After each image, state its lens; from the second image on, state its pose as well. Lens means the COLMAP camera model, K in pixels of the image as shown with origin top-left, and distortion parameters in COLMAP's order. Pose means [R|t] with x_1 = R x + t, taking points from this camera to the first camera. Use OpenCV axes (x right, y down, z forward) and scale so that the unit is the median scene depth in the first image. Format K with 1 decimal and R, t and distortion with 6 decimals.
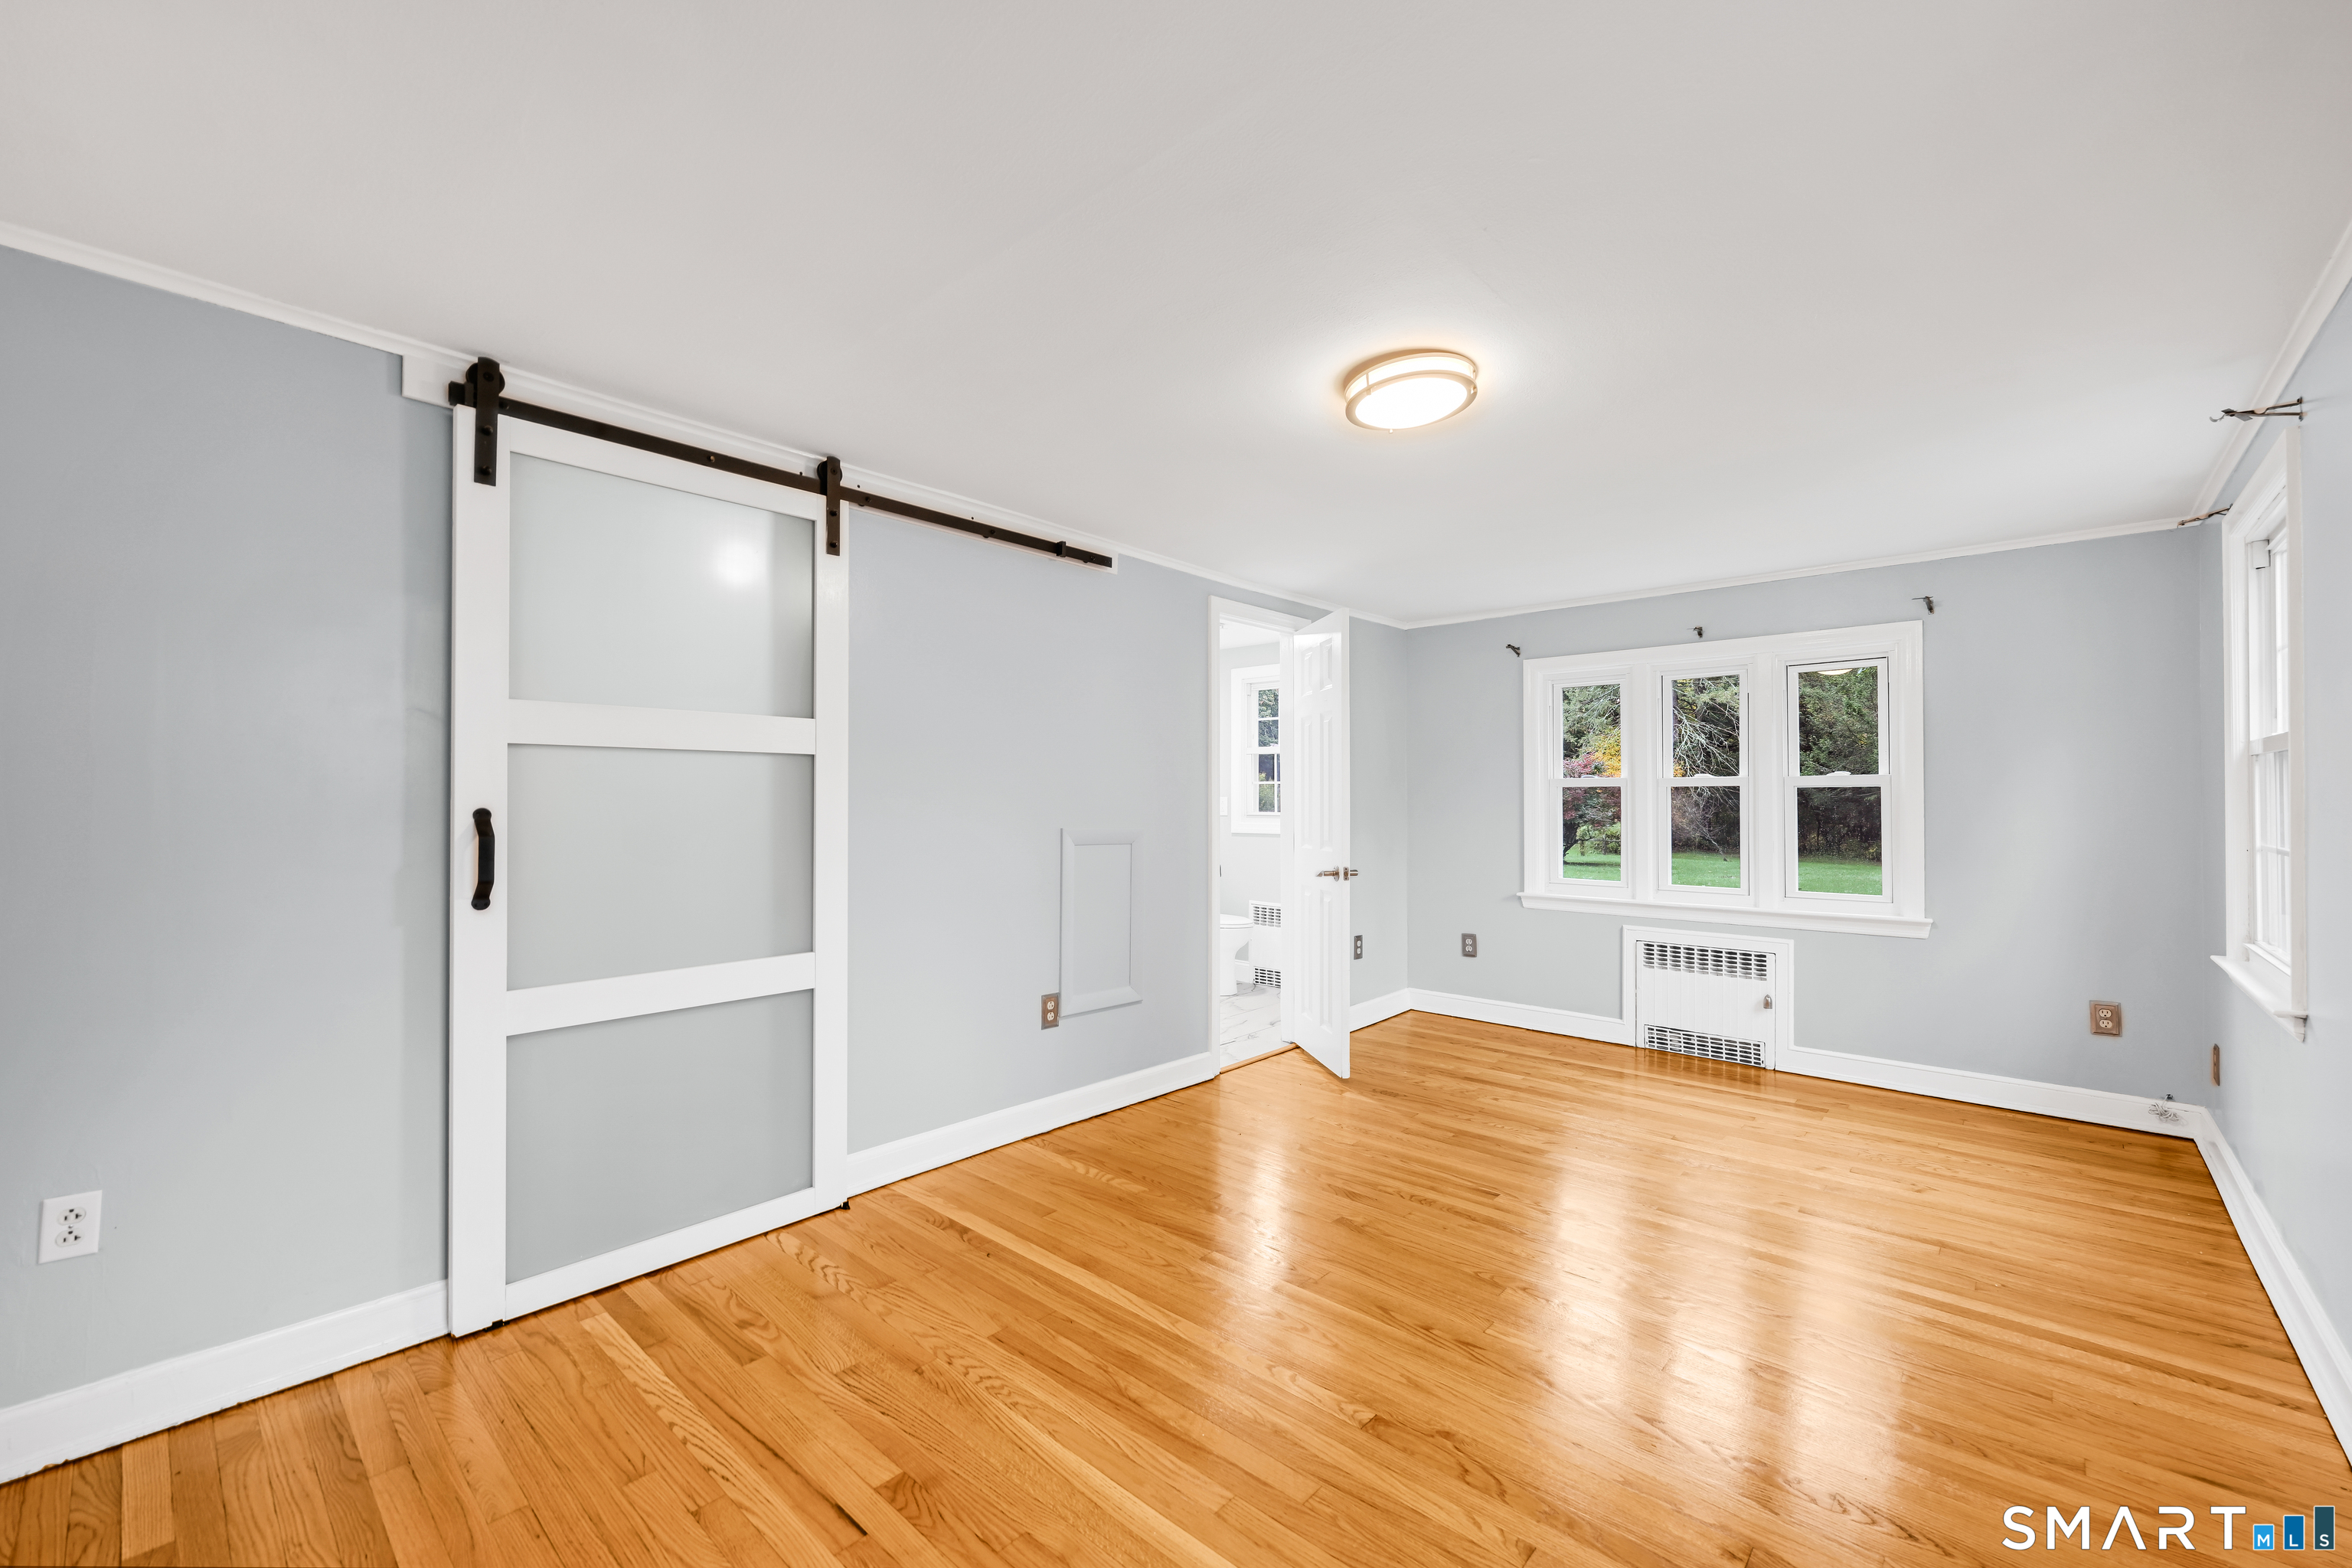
lens RADIAL K [[948.6, 0, 1187.4], [0, 948.6, 789.0], [0, 0, 1]] dist [-0.001182, -0.000206]
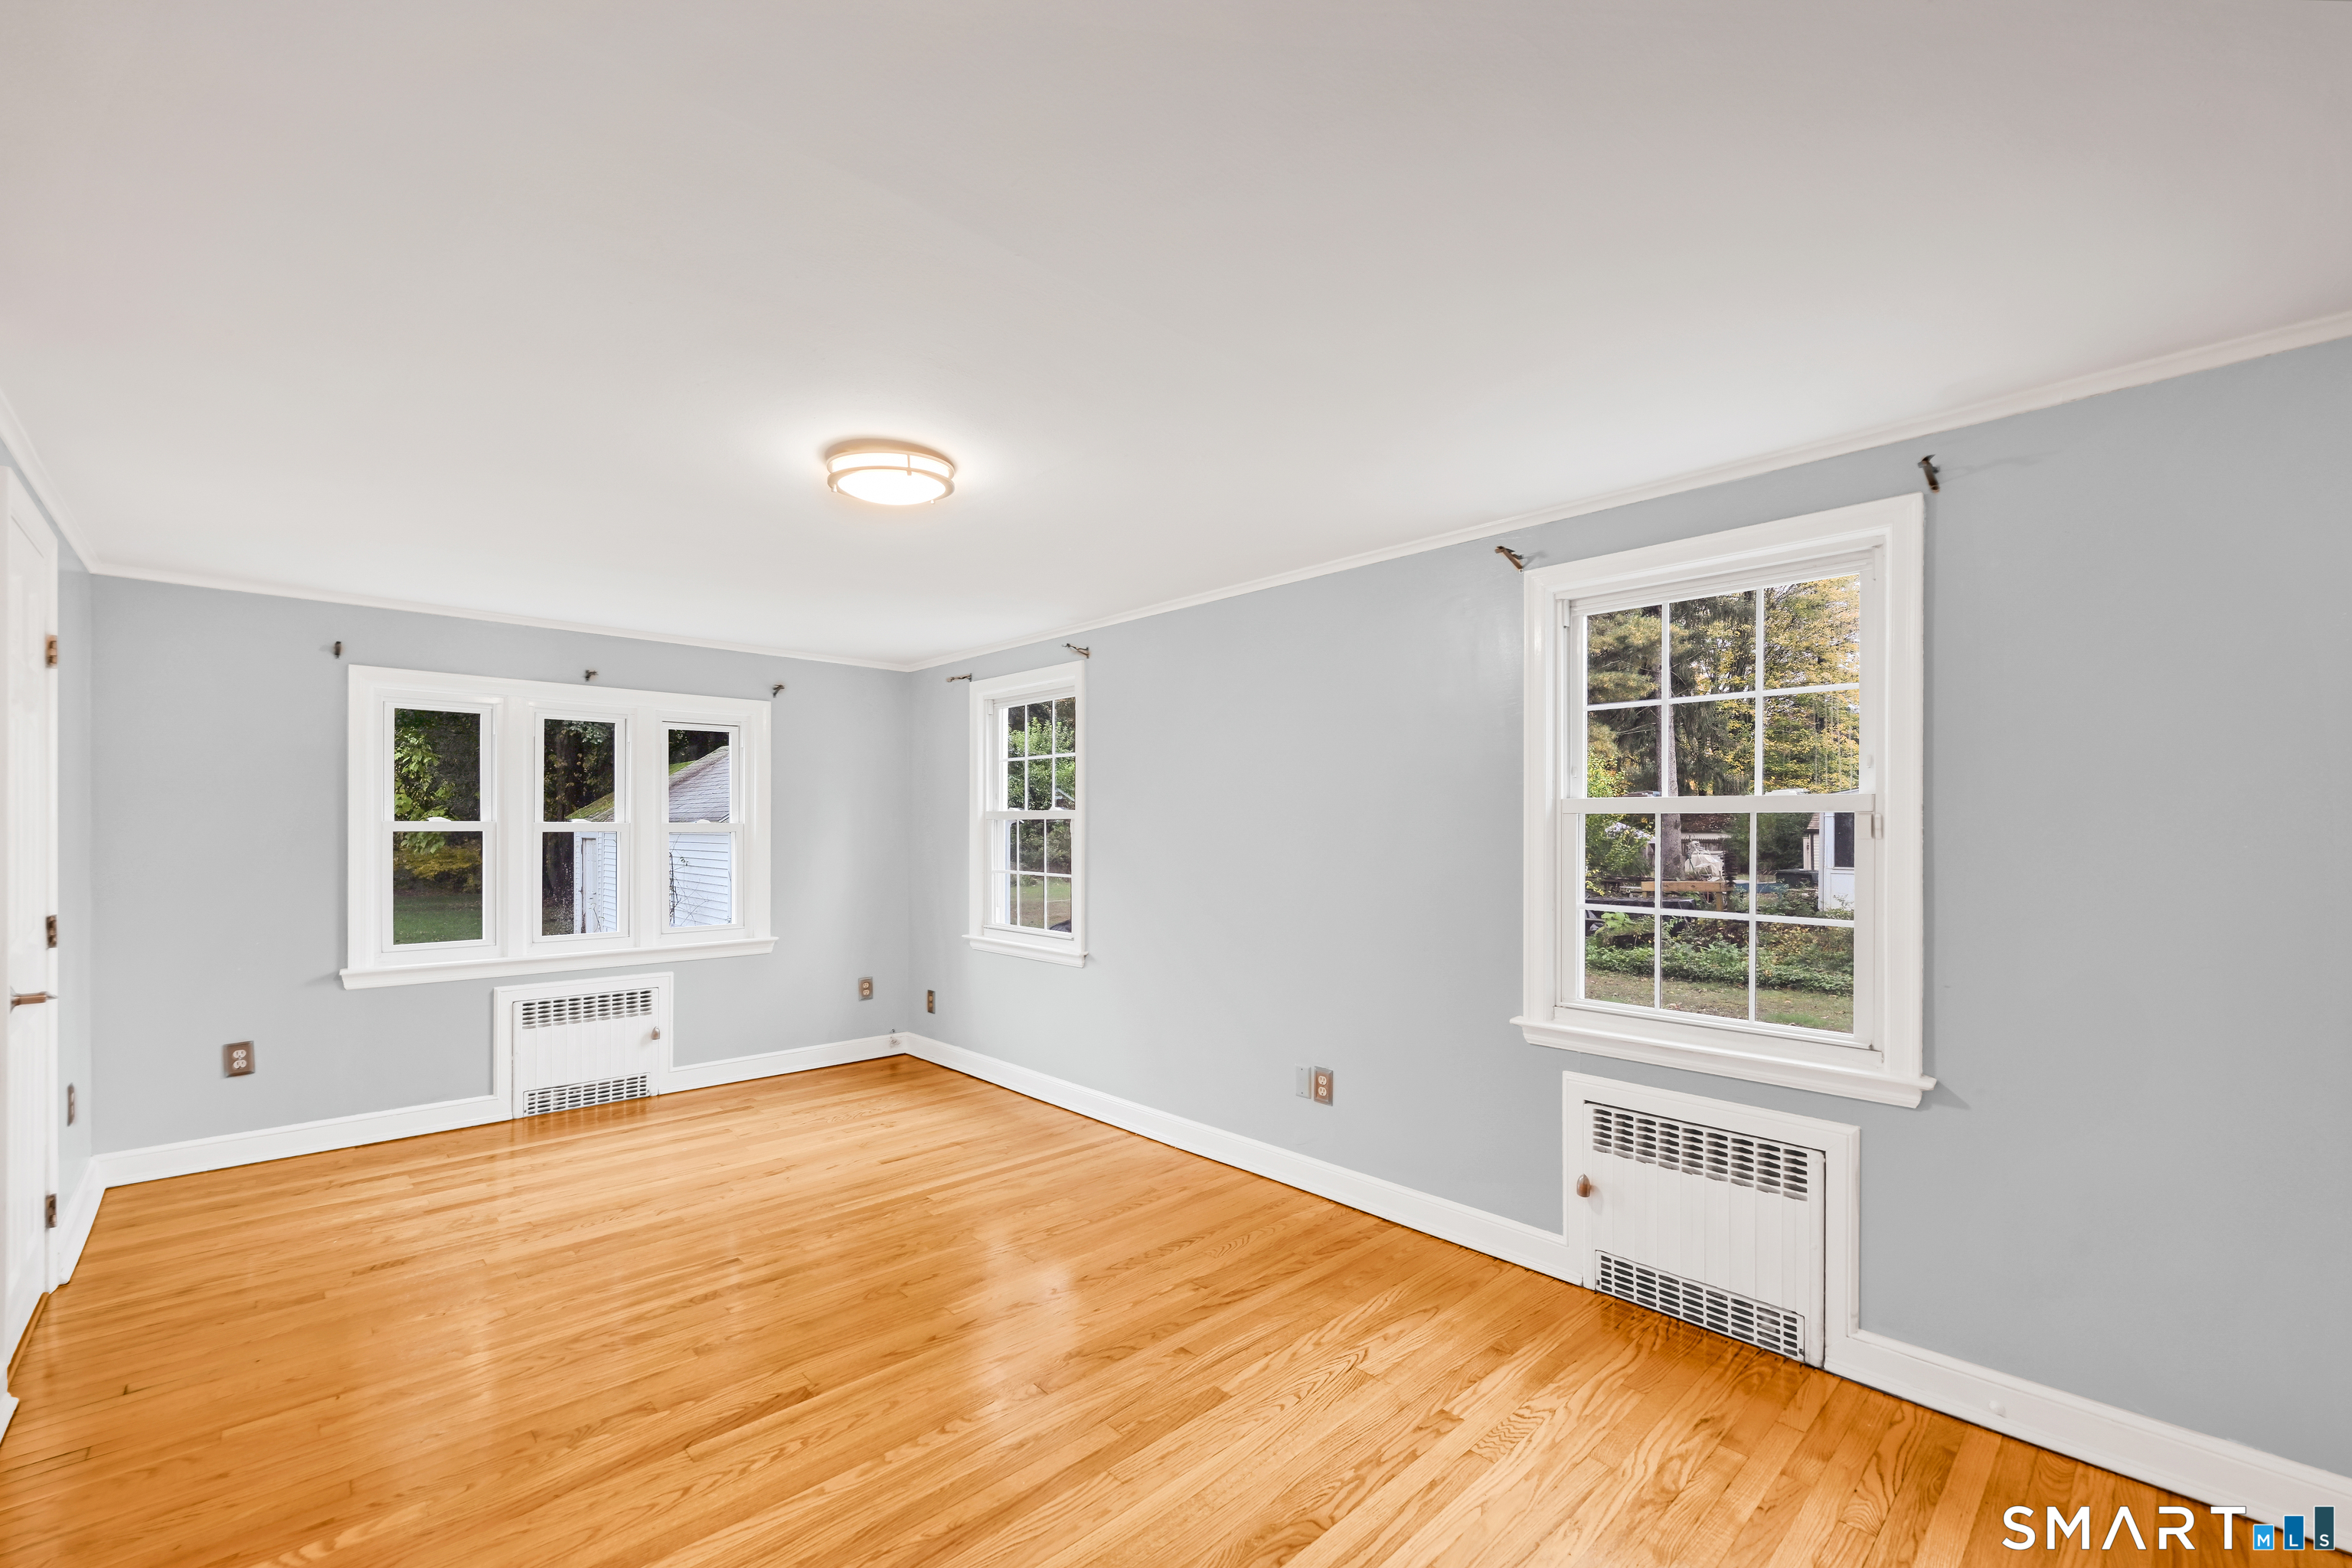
lens RADIAL K [[977.0, 0, 1181.1], [0, 977.0, 825.7], [0, 0, 1]] dist [-0.001760, -0.000283]
pose [[0.078731, 0.003430, 0.996890, -0.509547], [-0.011938, 0.999926, -0.002498, -0.017139], [-0.996824, -0.011704, 0.078766, 0.371469]]
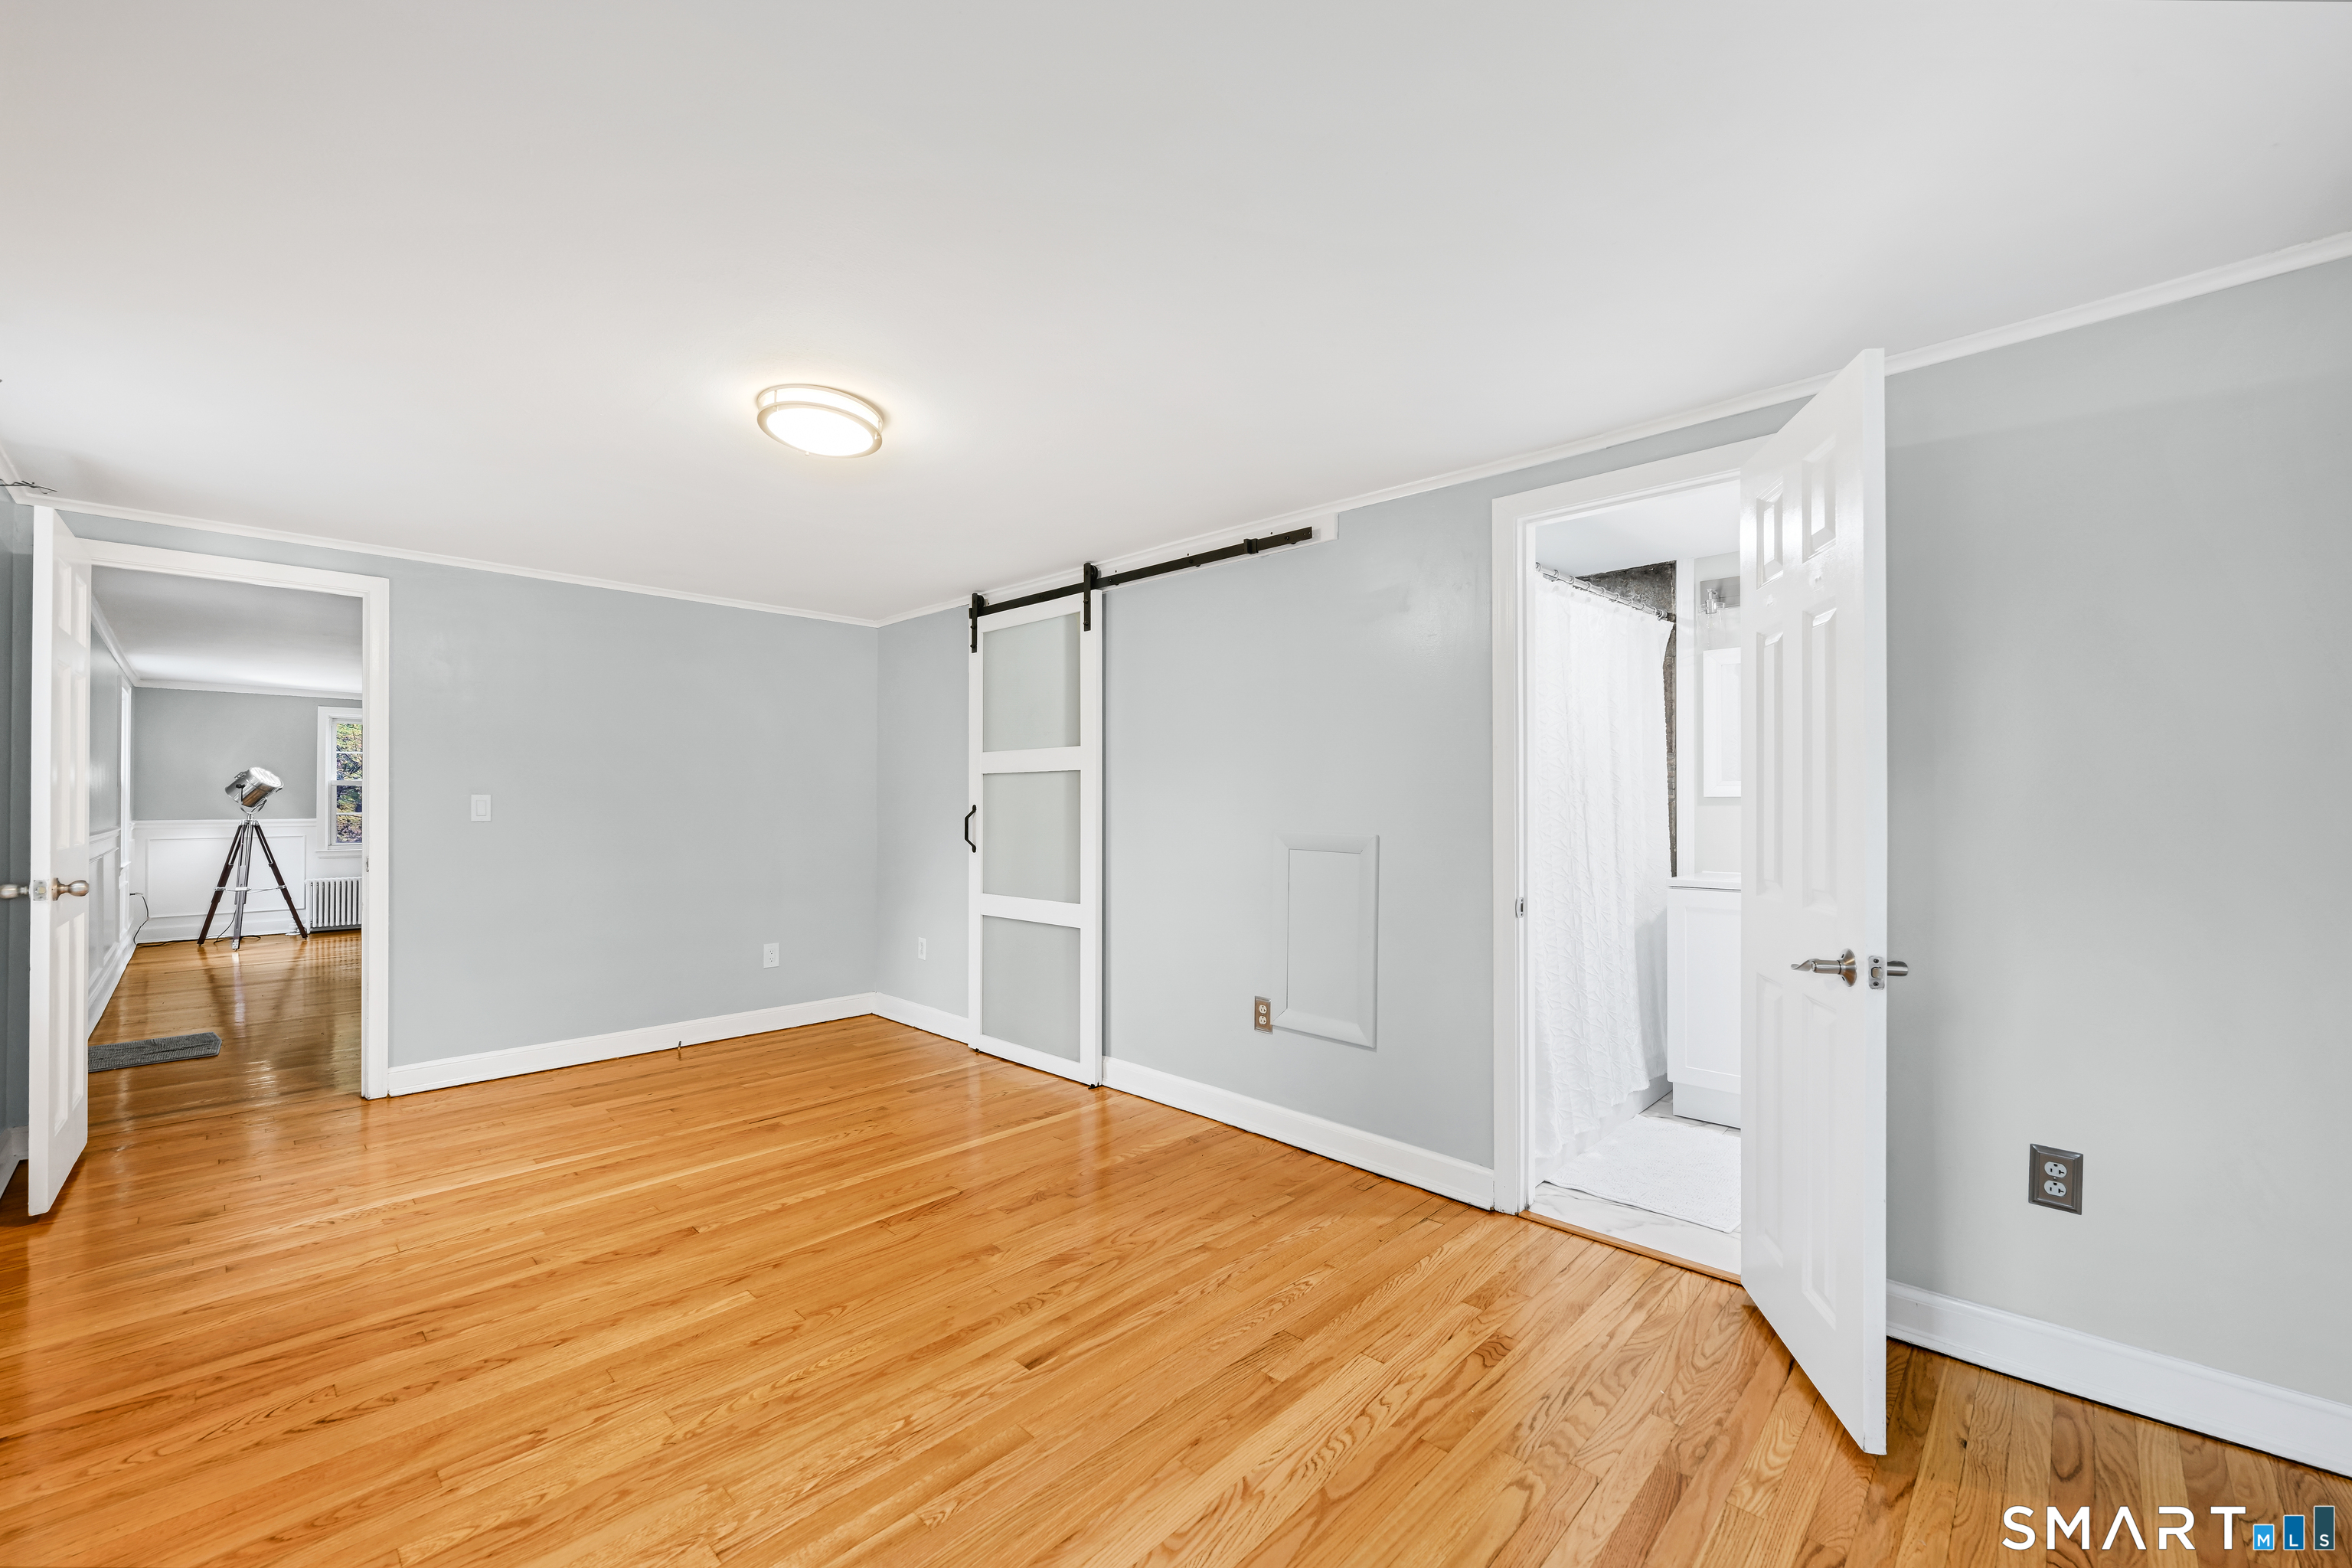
lens RADIAL K [[939.6, 0, 1147.4], [0, 939.6, 801.6], [0, 0, 1]] dist [0.000553, 0.000168]
pose [[-0.050507, -0.001520, -0.998723, 0.802792], [0.010429, 0.999944, -0.002050, 0.012010], [0.998669, -0.010520, -0.050488, 0.891799]]
